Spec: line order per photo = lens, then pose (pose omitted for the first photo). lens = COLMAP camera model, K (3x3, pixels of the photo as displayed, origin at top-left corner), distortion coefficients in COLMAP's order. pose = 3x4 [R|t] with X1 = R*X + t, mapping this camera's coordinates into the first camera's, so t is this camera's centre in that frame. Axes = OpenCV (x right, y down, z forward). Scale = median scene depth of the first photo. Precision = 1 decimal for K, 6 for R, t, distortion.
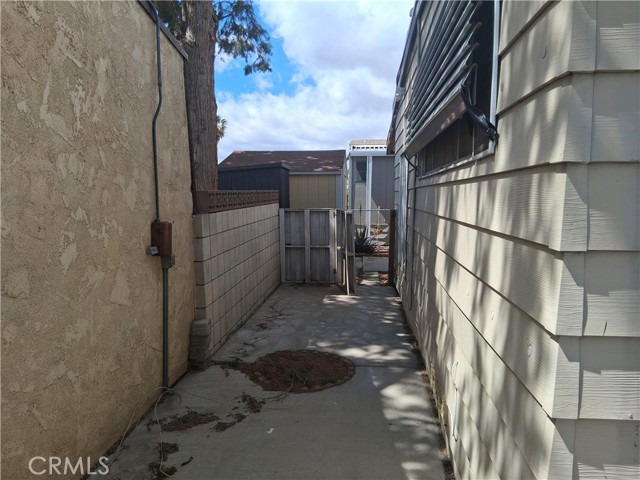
lens RADIAL K [[436.1, 0, 313.5], [0, 436.1, 236.9], [0, 0, 1]] dist [0.095359, -0.136054]
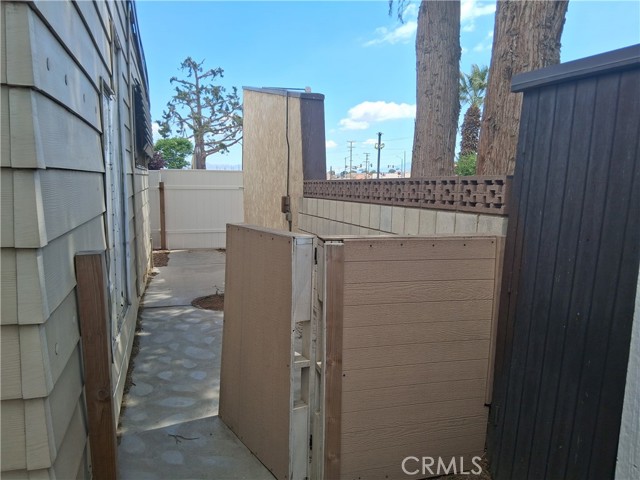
lens RADIAL K [[436.1, 0, 313.5], [0, 436.1, 236.9], [0, 0, 1]] dist [0.095359, -0.136054]
pose [[-0.905797, 0.032895, -0.422434, 0.268718], [-0.062398, 0.975756, 0.209780, -0.188289], [0.419093, 0.216377, -0.881784, 1.926368]]
